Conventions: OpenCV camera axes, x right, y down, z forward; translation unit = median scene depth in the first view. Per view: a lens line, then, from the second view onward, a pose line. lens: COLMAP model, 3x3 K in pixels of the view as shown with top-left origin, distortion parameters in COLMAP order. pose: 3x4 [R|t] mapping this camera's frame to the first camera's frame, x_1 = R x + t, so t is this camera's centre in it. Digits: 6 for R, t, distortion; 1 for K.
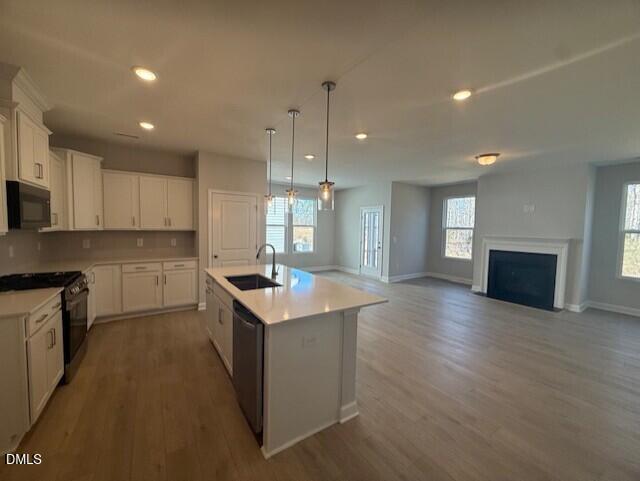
lens RADIAL K [[255.5, 0, 320.0], [0, 255.5, 240.5], [0, 0, 1]] dist [0.000462, 0.000077]
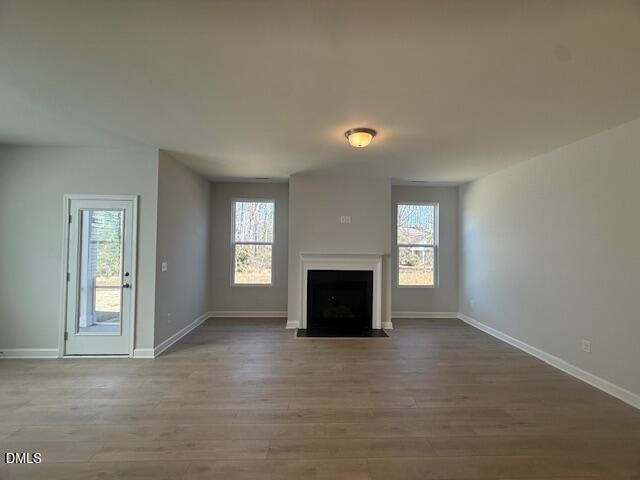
lens RADIAL K [[252.2, 0, 320.0], [0, 252.2, 240.0], [0, 0, 1]] dist [-0.000865, -0.000303]
pose [[0.513561, 0.009172, 0.858004, 0.022914], [0.046324, 0.998188, -0.038398, -0.022881], [-0.856801, 0.059466, 0.512206, 0.525461]]
